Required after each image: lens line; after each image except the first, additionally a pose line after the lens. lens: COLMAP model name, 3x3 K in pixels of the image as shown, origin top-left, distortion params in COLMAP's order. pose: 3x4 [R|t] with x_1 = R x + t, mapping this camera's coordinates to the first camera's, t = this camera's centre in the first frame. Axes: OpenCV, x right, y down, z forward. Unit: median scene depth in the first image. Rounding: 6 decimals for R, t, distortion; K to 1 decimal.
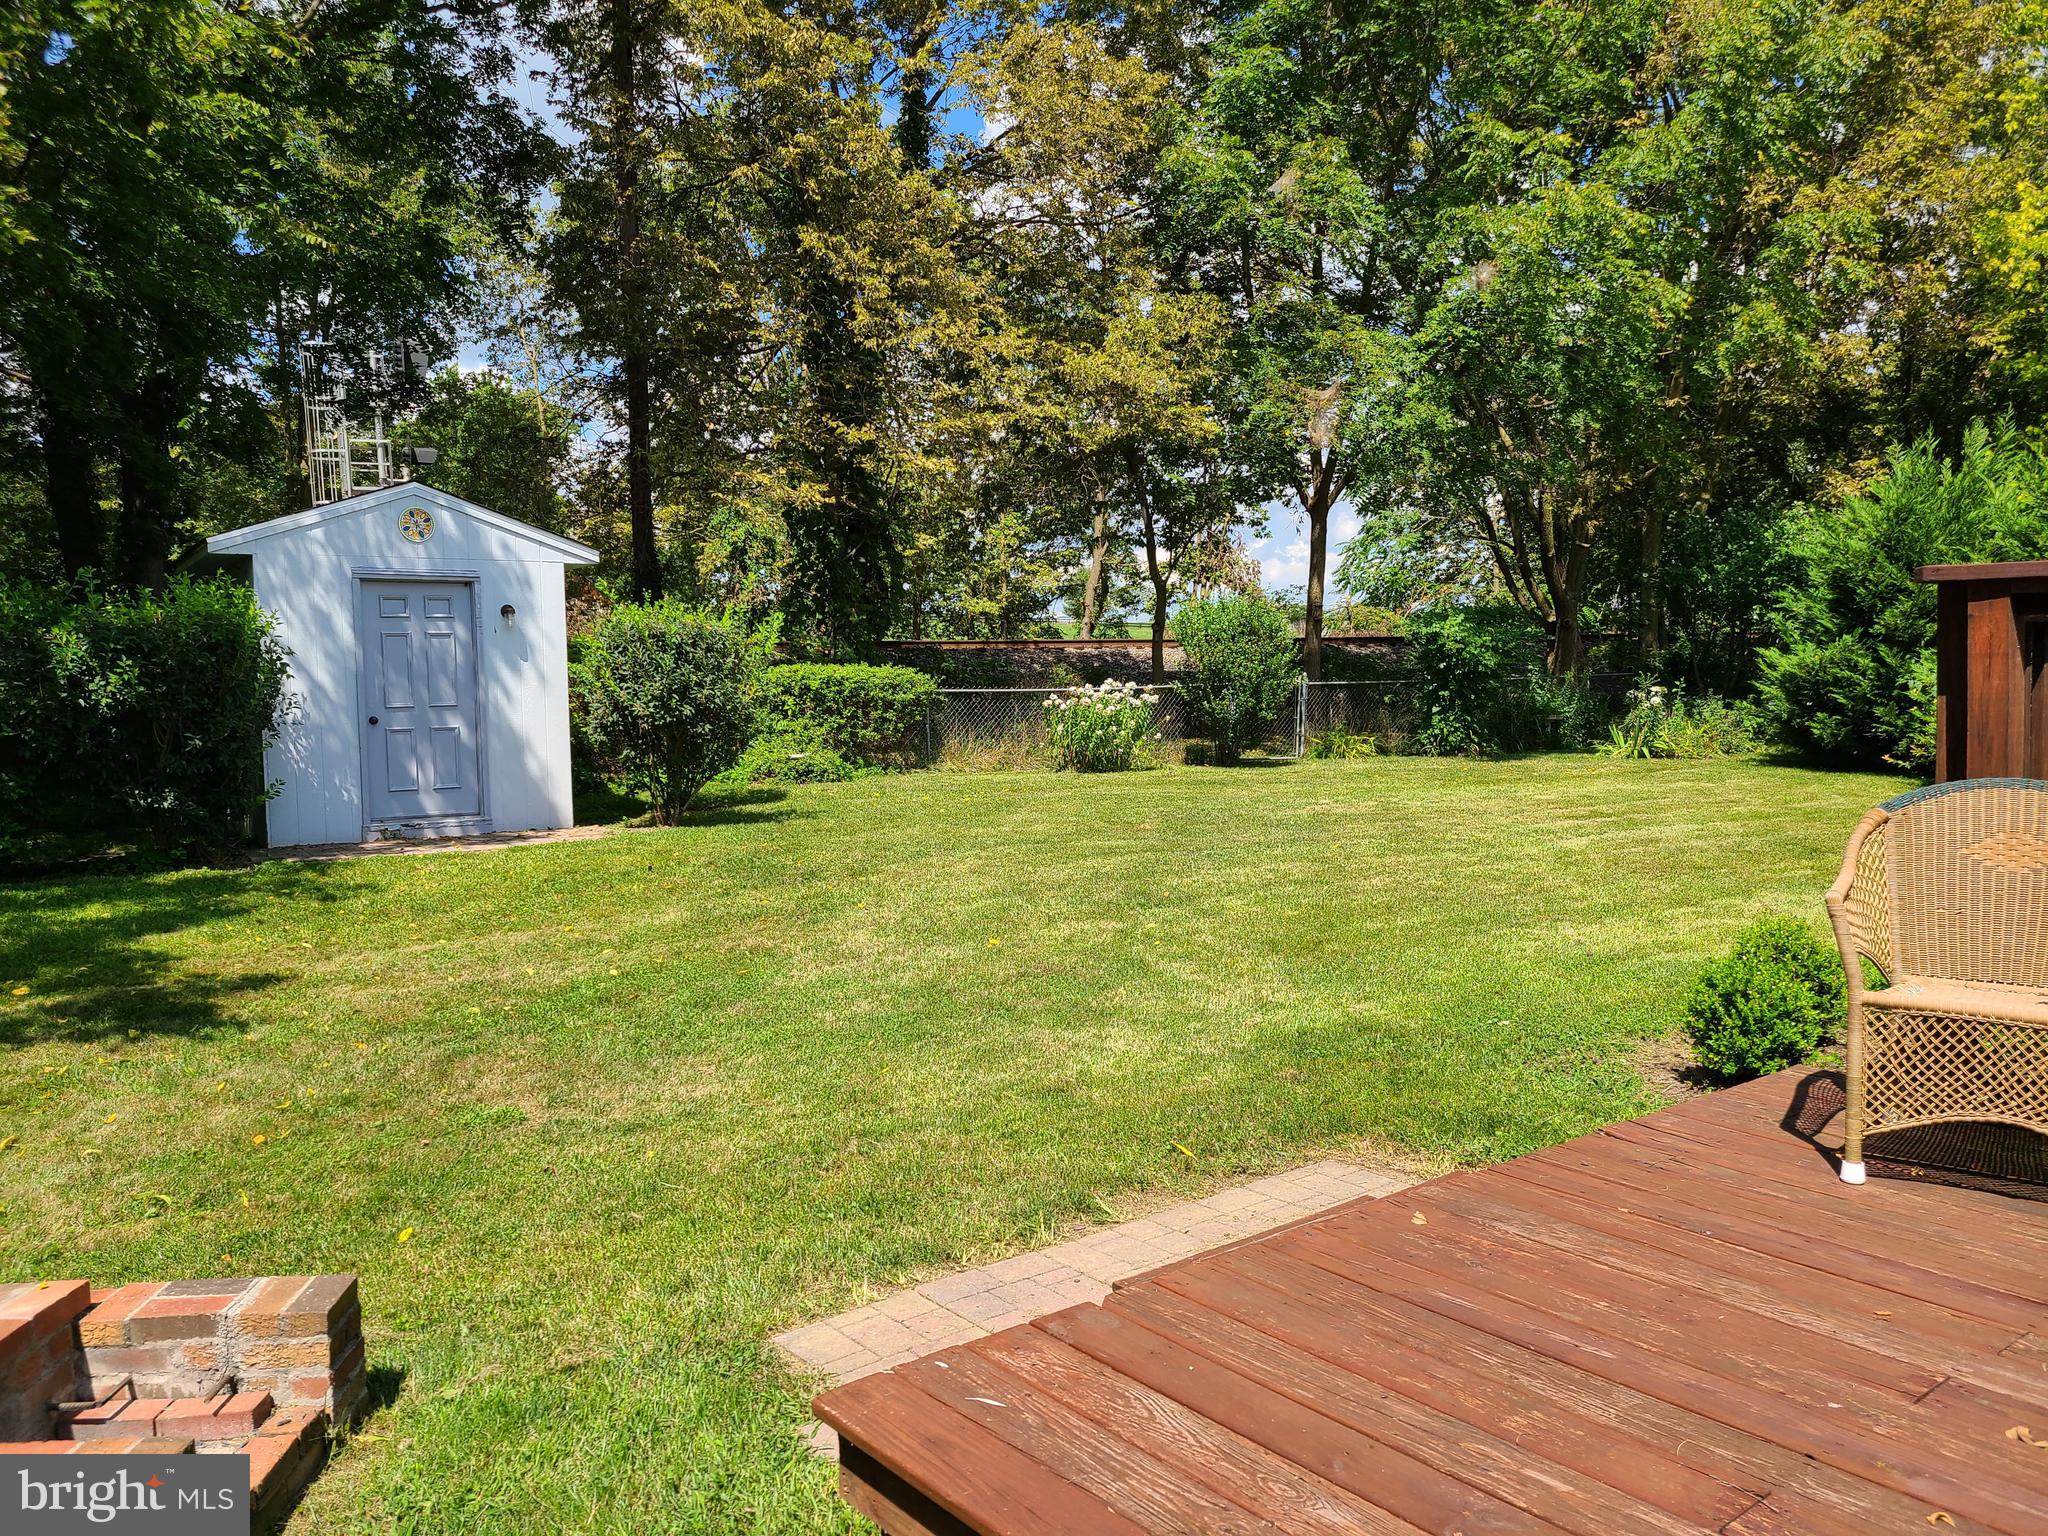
lens RADIAL K [[1534.9, 0, 1013.0], [0, 1534.9, 773.8], [0, 0, 1]] dist [0.049345, -0.021504]
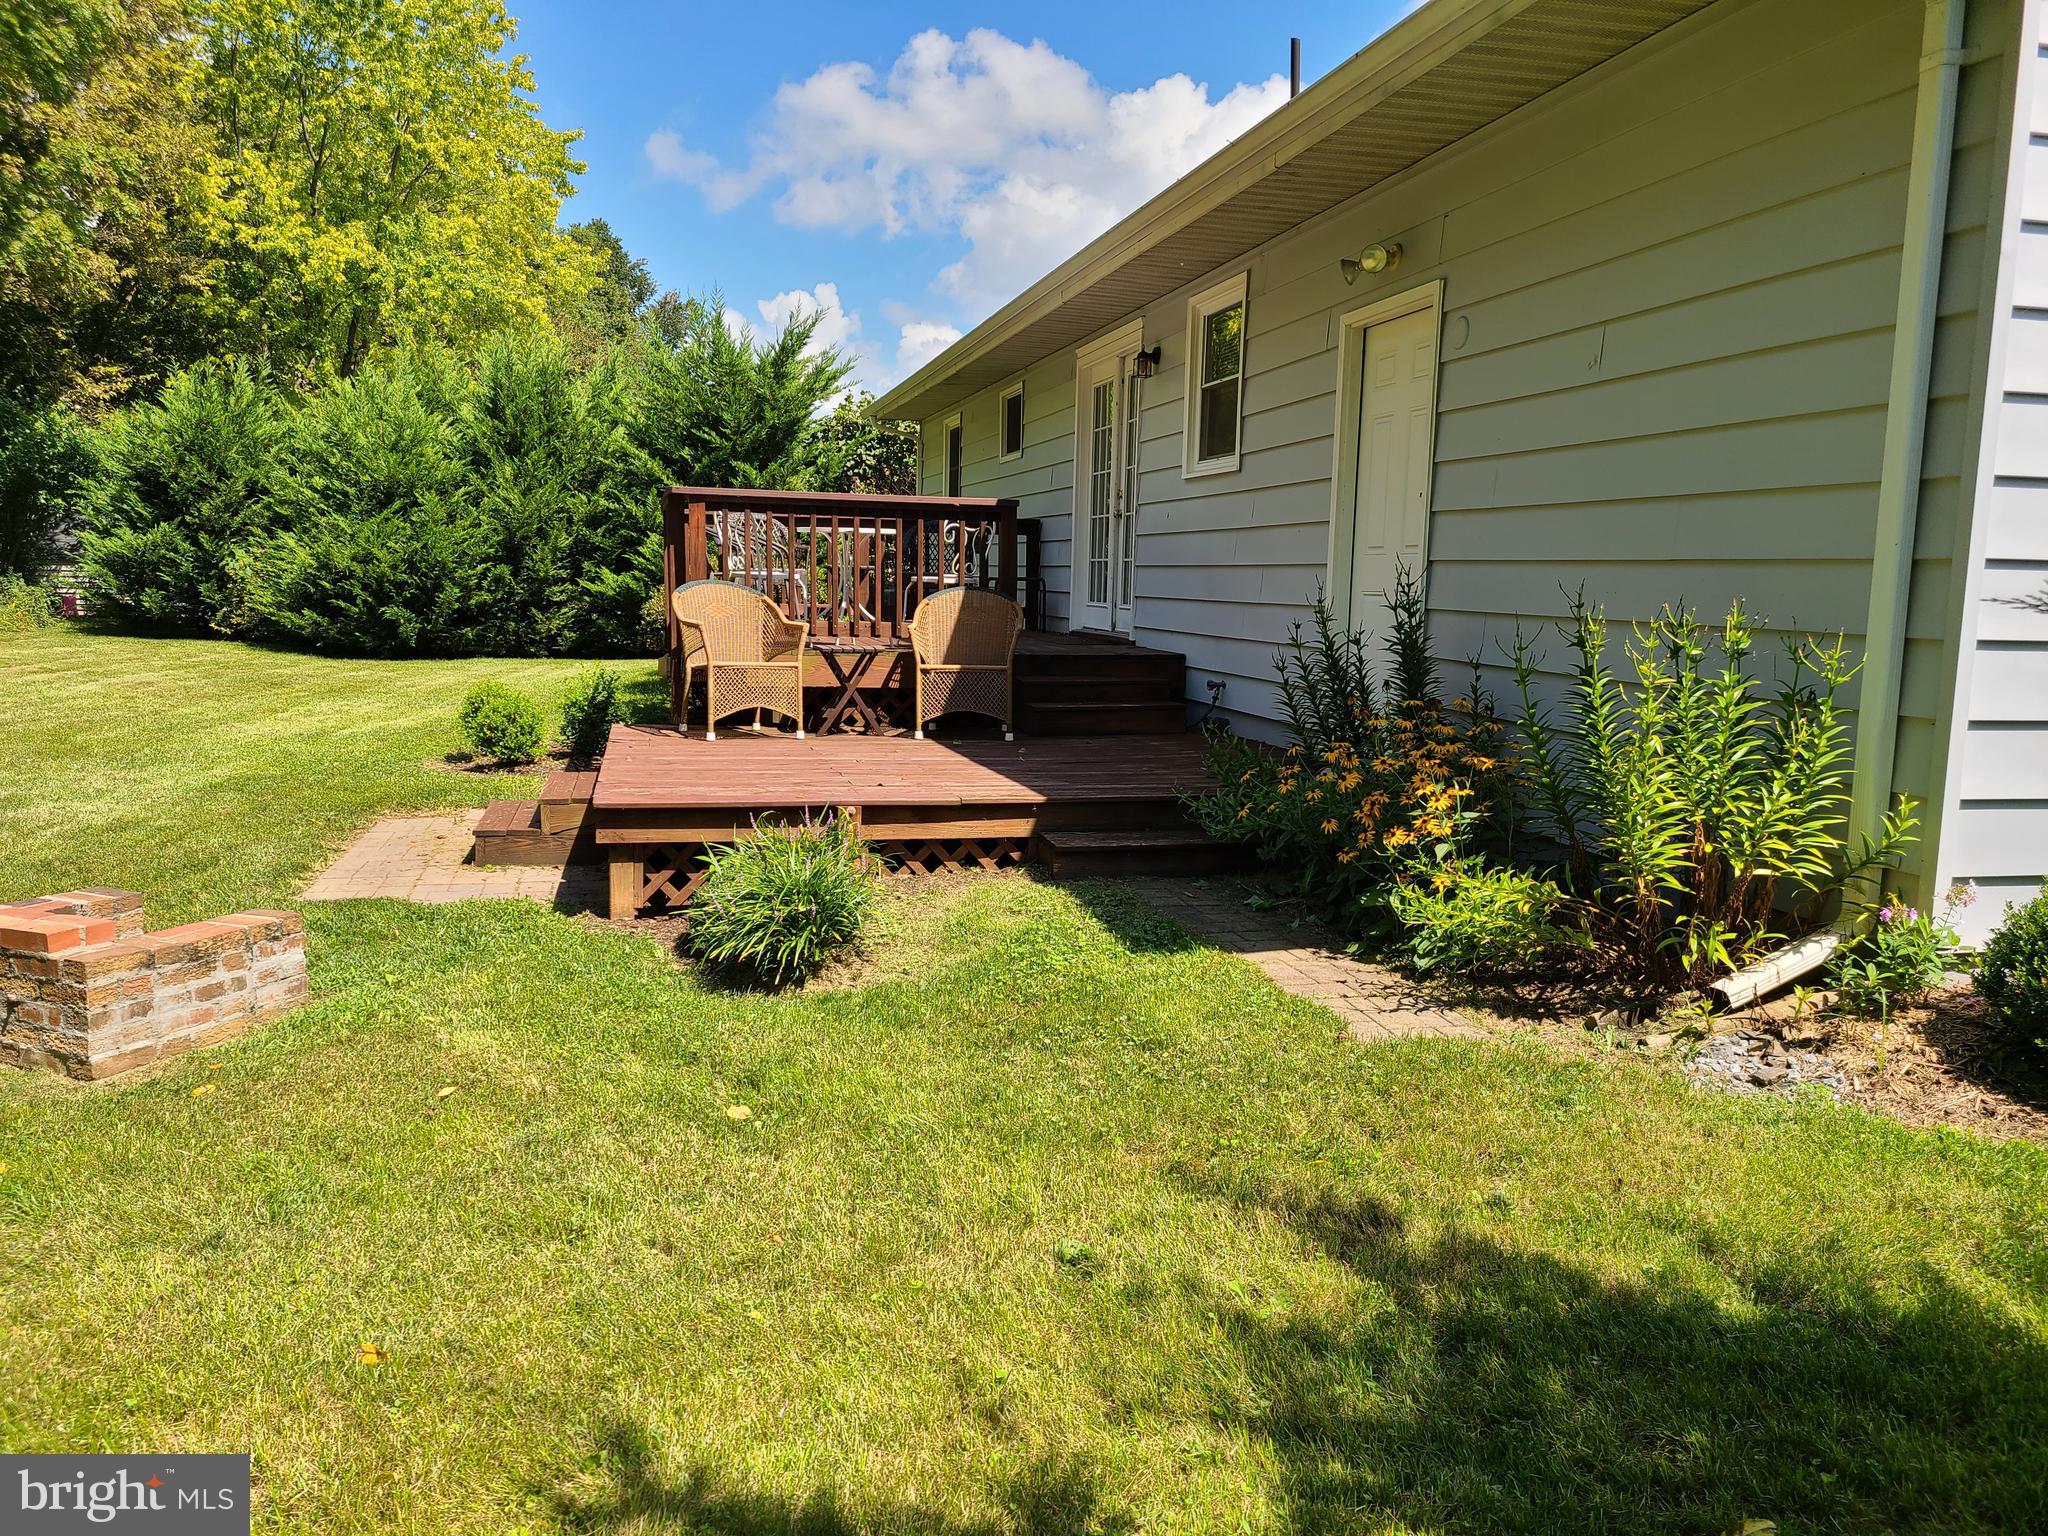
lens RADIAL K [[1534.9, 0, 1019.6], [0, 1534.9, 762.8], [0, 0, 1]] dist [0.049345, -0.021504]
pose [[0.421218, -0.088133, 0.902667, -0.236041], [0.037047, 0.996109, 0.079969, 0.019073], [-0.906202, -0.000243, 0.422844, -0.077833]]
